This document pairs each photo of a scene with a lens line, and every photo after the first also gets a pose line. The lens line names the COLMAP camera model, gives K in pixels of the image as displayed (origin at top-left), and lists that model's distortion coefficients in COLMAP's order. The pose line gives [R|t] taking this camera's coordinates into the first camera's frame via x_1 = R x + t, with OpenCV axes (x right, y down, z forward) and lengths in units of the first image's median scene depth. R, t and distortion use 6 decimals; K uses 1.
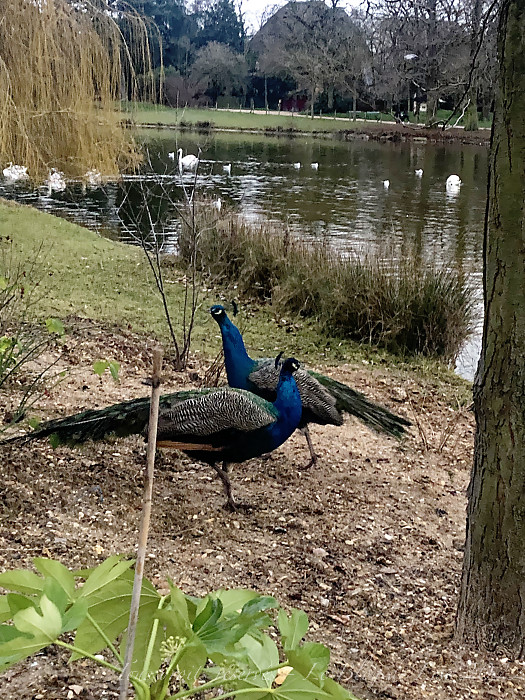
lens RADIAL K [[1153.2, 0, 262.9], [0, 1153.2, 351.4], [0, 0, 1]] dist [-0.004868, 0.000000]
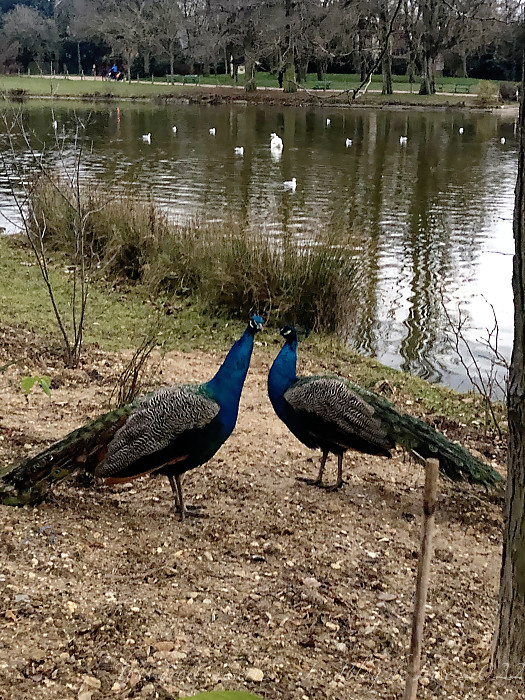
lens RADIAL K [[1153.2, 0, 262.0], [0, 1153.2, 348.3], [0, 0, 1]] dist [-0.004868, 0.000000]
pose [[0.987325, -0.055386, 0.148731, -0.090601], [0.051241, 0.998188, 0.031559, -0.030356], [-0.150209, -0.023538, 0.988374, 0.102994]]
